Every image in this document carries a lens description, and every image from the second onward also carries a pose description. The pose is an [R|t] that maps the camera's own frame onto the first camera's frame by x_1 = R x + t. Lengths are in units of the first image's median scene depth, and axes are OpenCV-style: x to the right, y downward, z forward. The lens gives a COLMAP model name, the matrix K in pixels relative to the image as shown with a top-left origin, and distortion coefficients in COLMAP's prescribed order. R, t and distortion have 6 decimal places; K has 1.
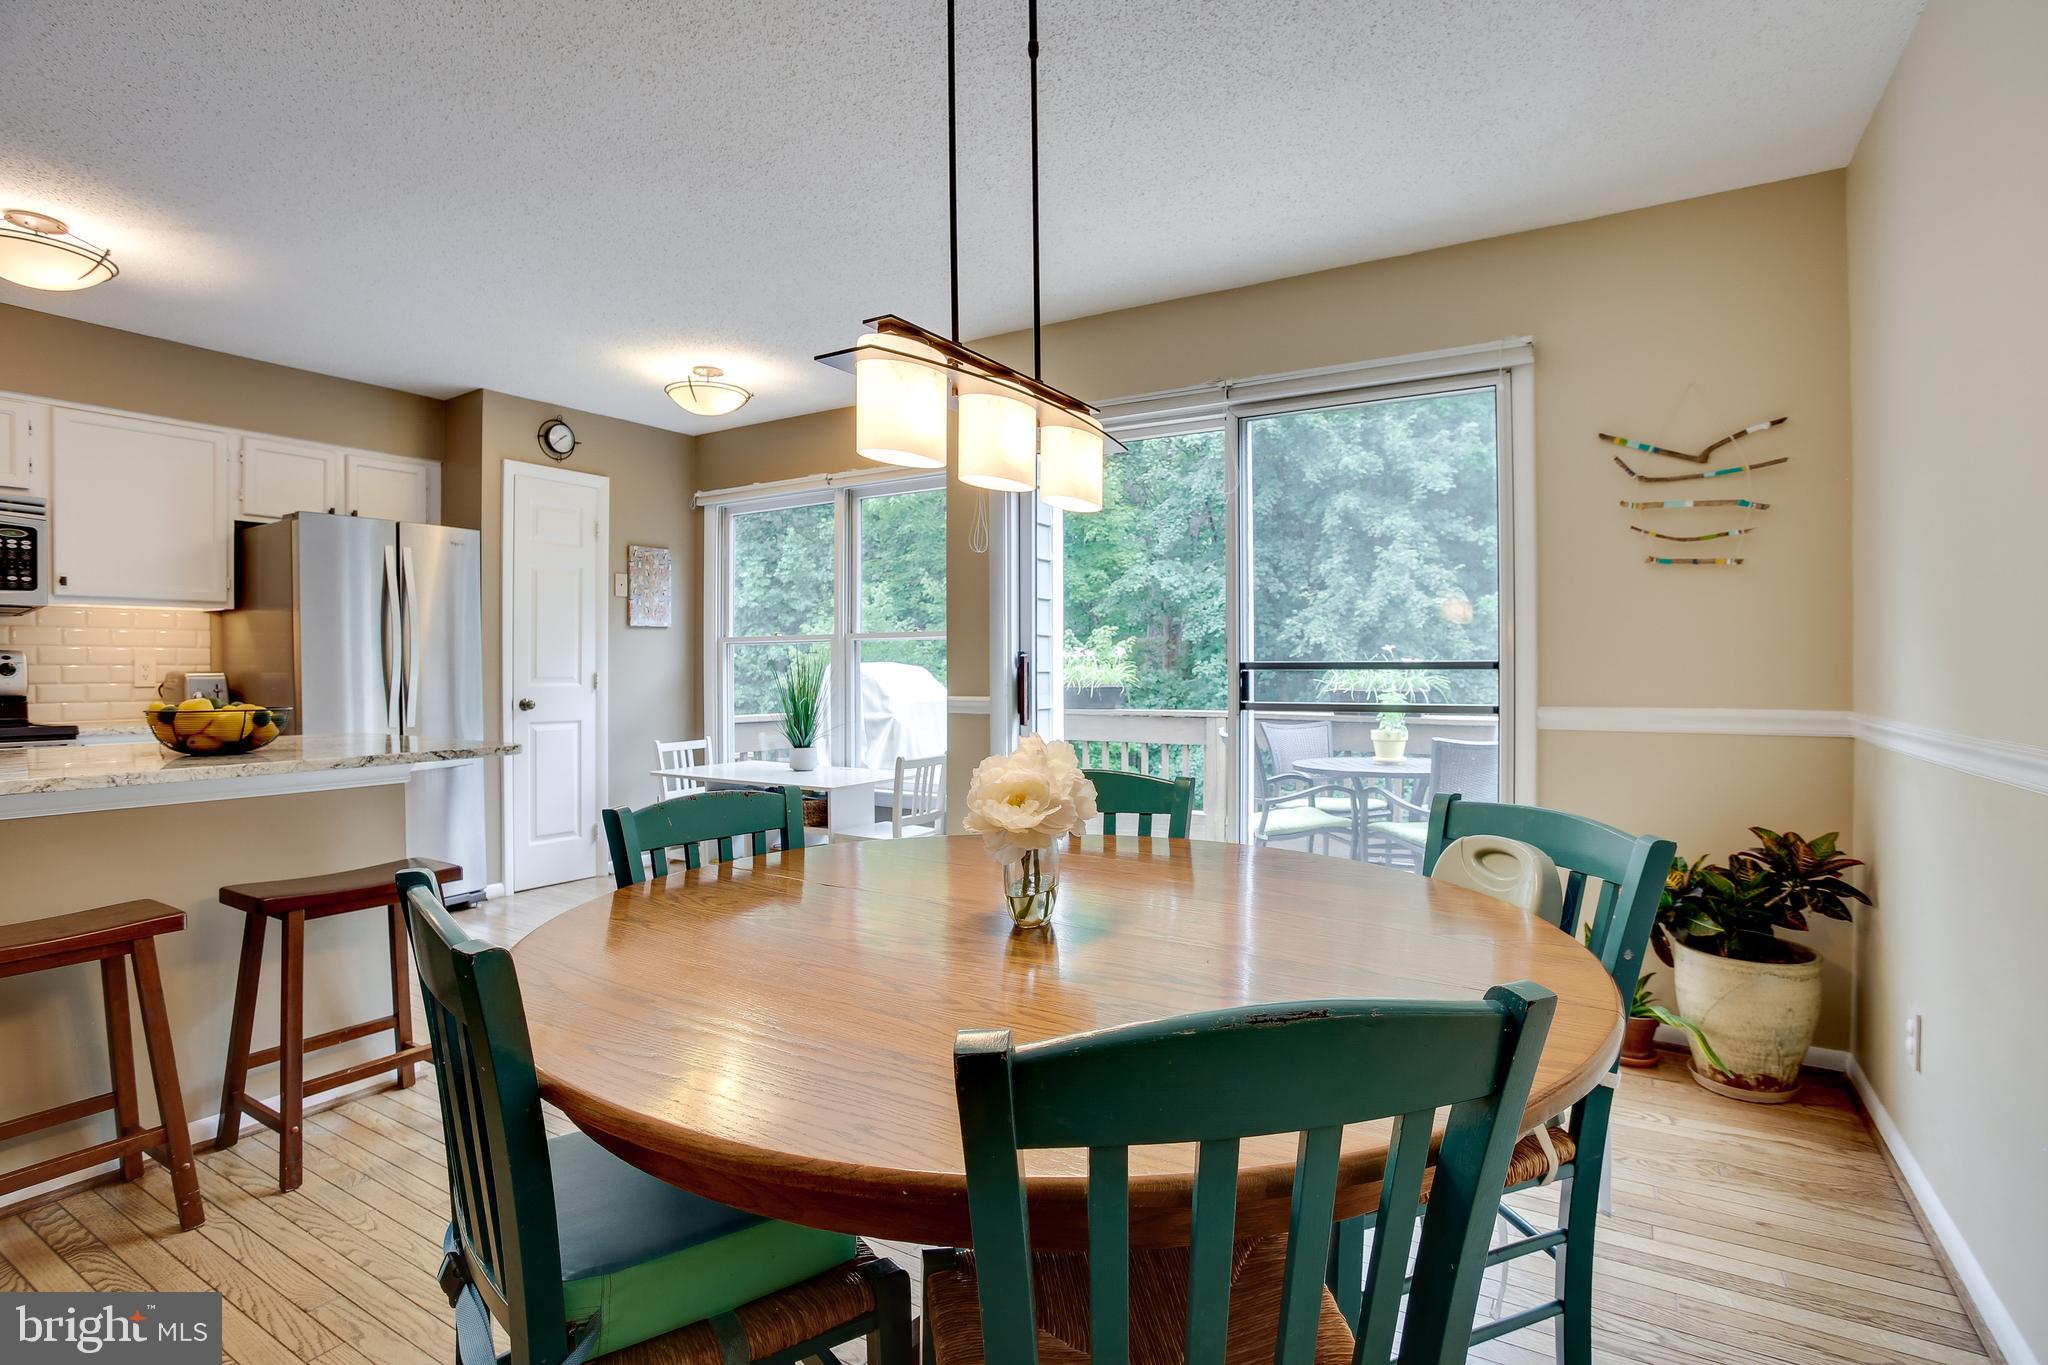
lens RADIAL K [[1012.1, 0, 1022.4], [0, 1012.1, 670.3], [0, 0, 1]] dist [-0.073605, 0.029811]
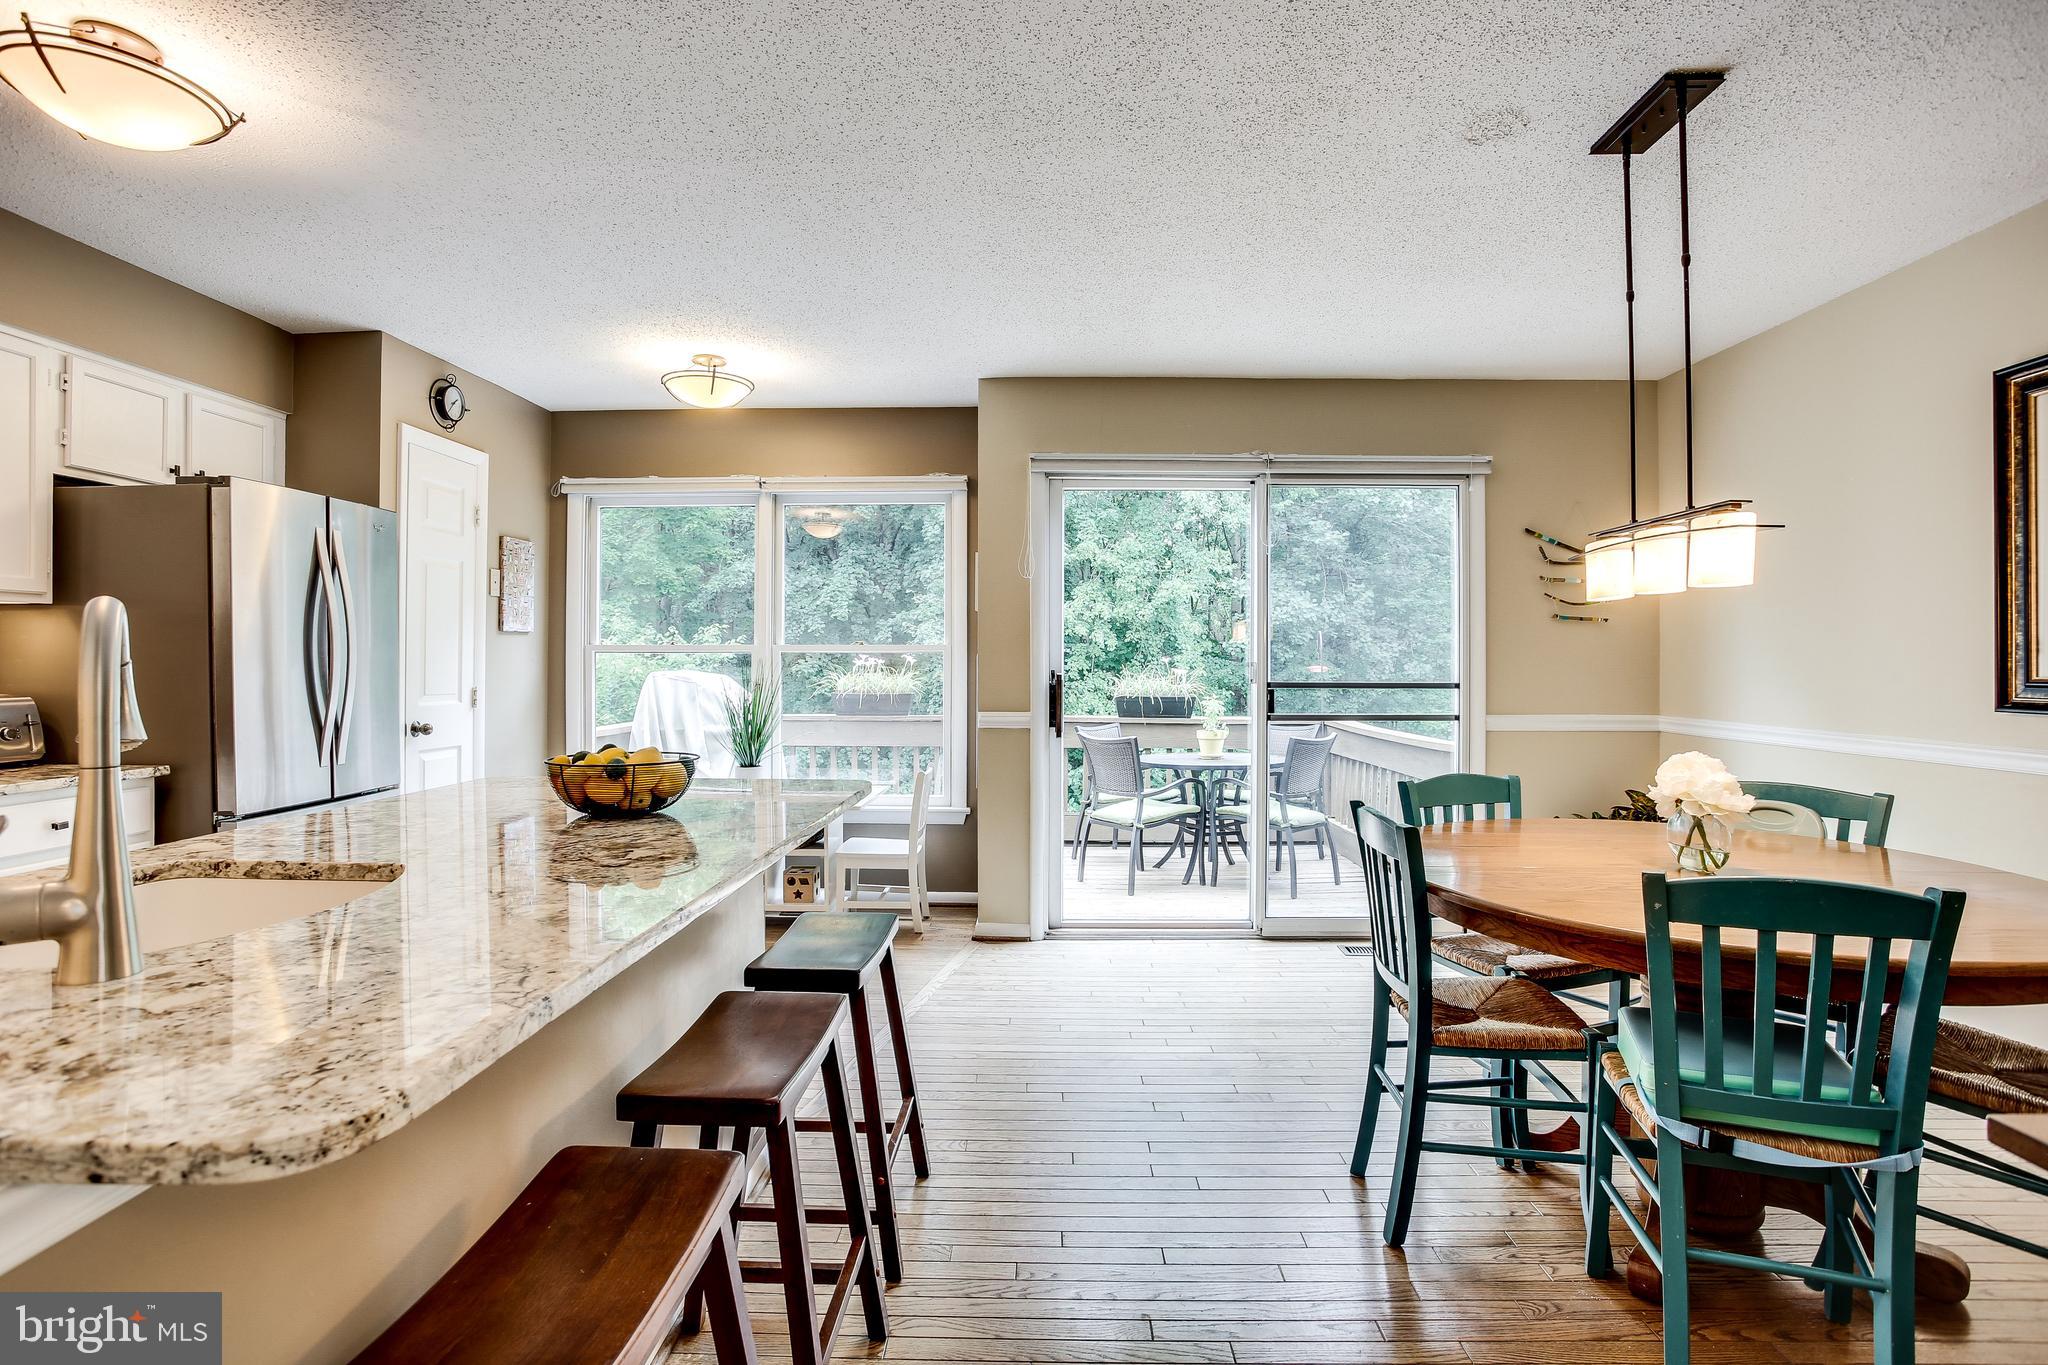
lens RADIAL K [[1015.9, 0, 1038.1], [0, 1015.9, 658.2], [0, 0, 1]] dist [-0.079576, 0.035352]
pose [[0.861317, 0.007920, 0.508006, -0.505650], [-0.004969, 0.999962, -0.007165, -0.020736], [-0.508043, 0.003648, 0.861324, 0.057139]]
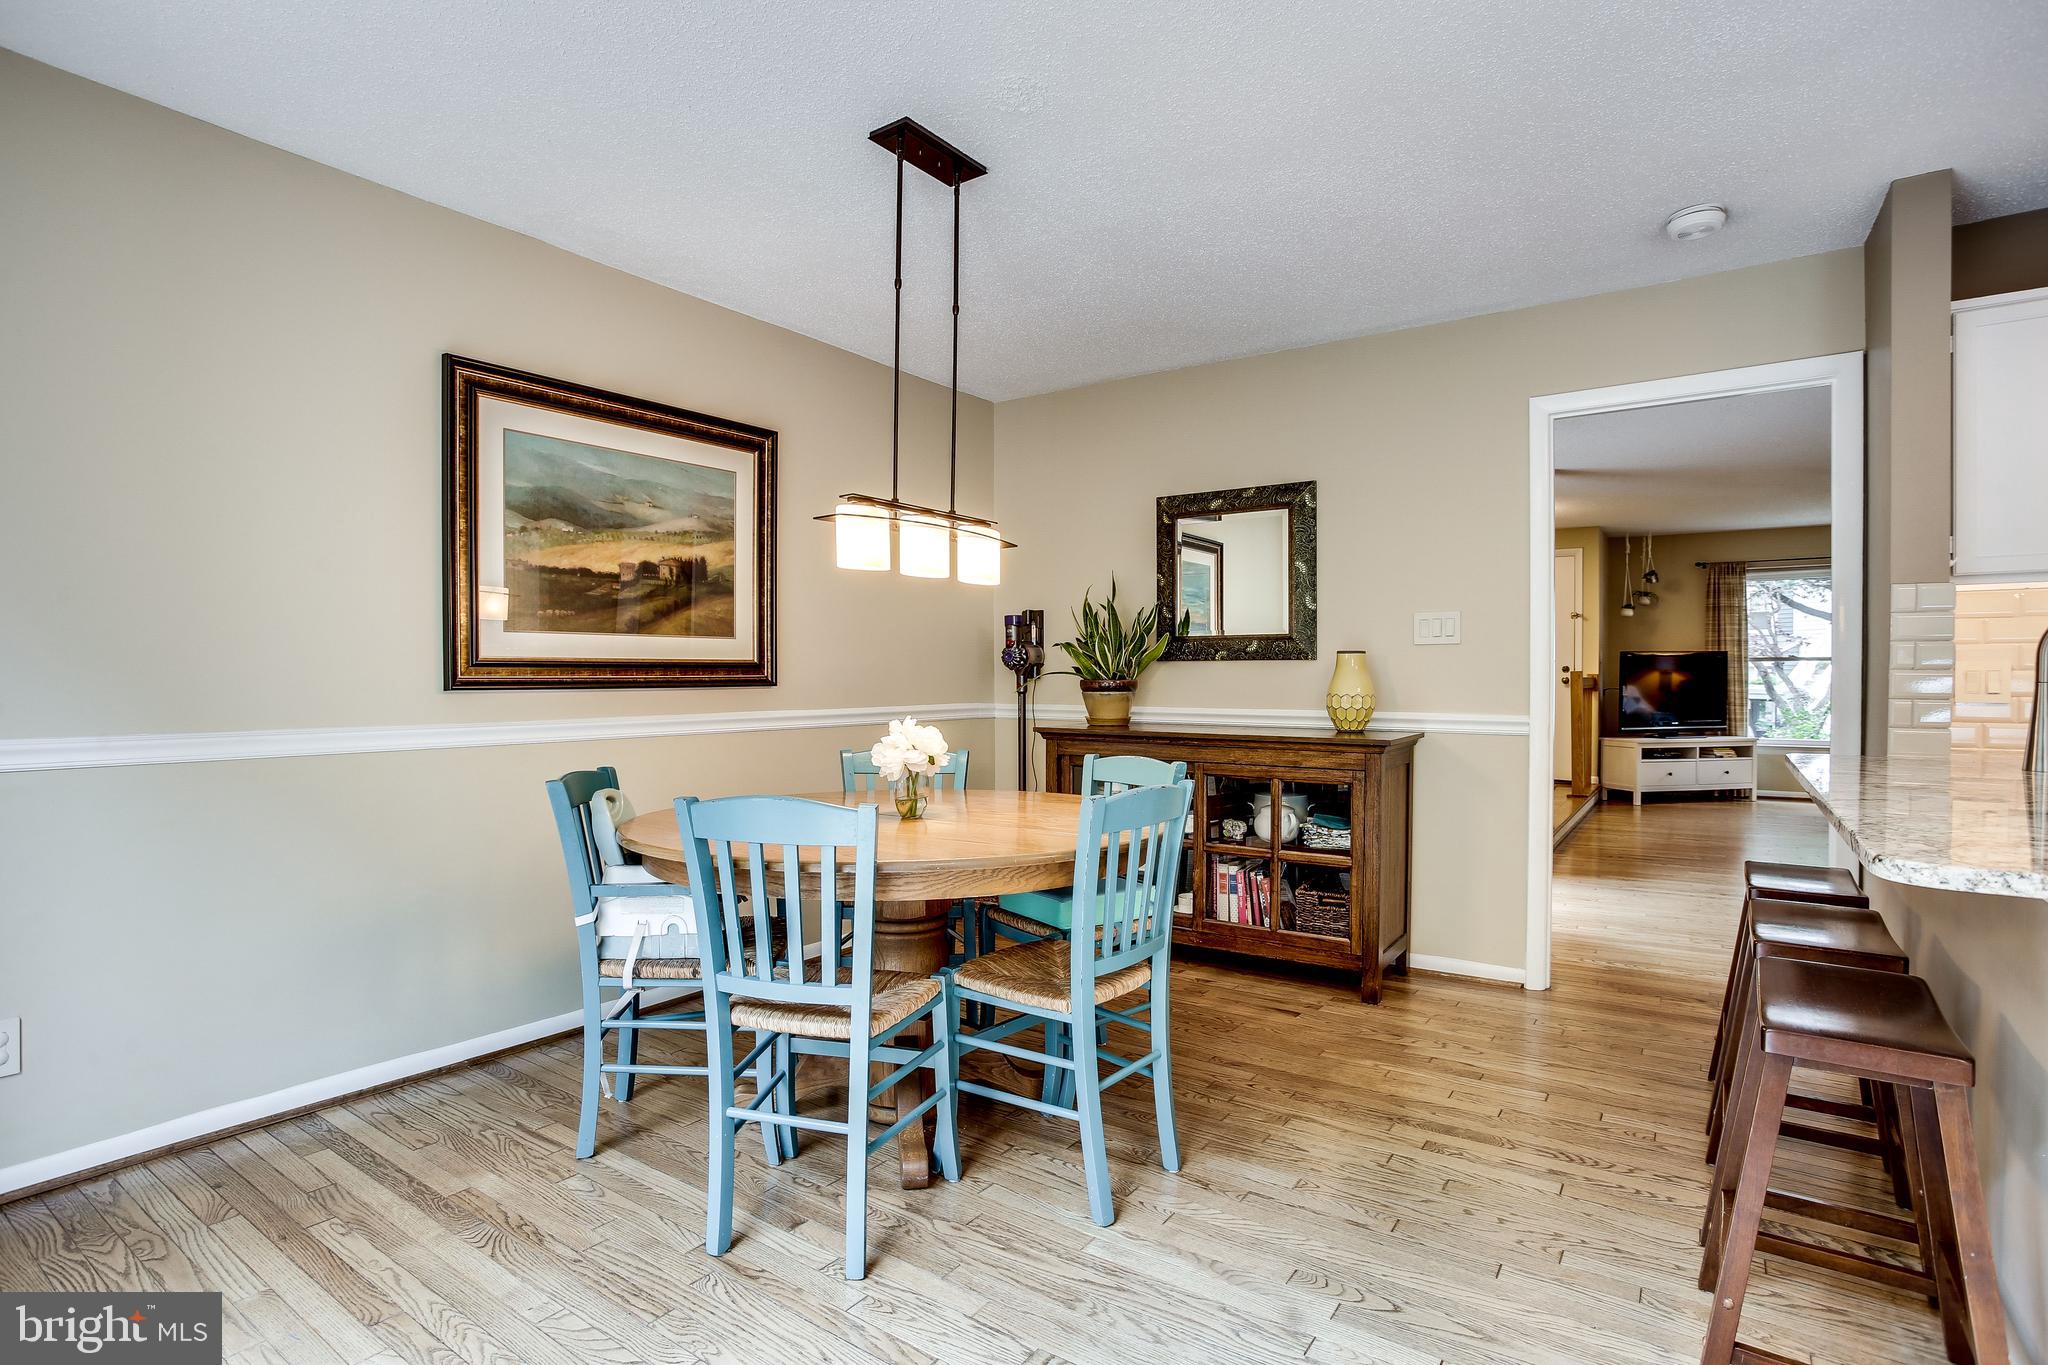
lens RADIAL K [[1010.1, 0, 1003.2], [0, 1010.1, 682.2], [0, 0, 1]] dist [-0.082377, 0.035436]
pose [[-0.997598, 0.003576, 0.069174, -0.086894], [0.004119, 0.999962, 0.007710, -0.003918], [-0.069144, 0.007976, -0.997575, 0.850531]]
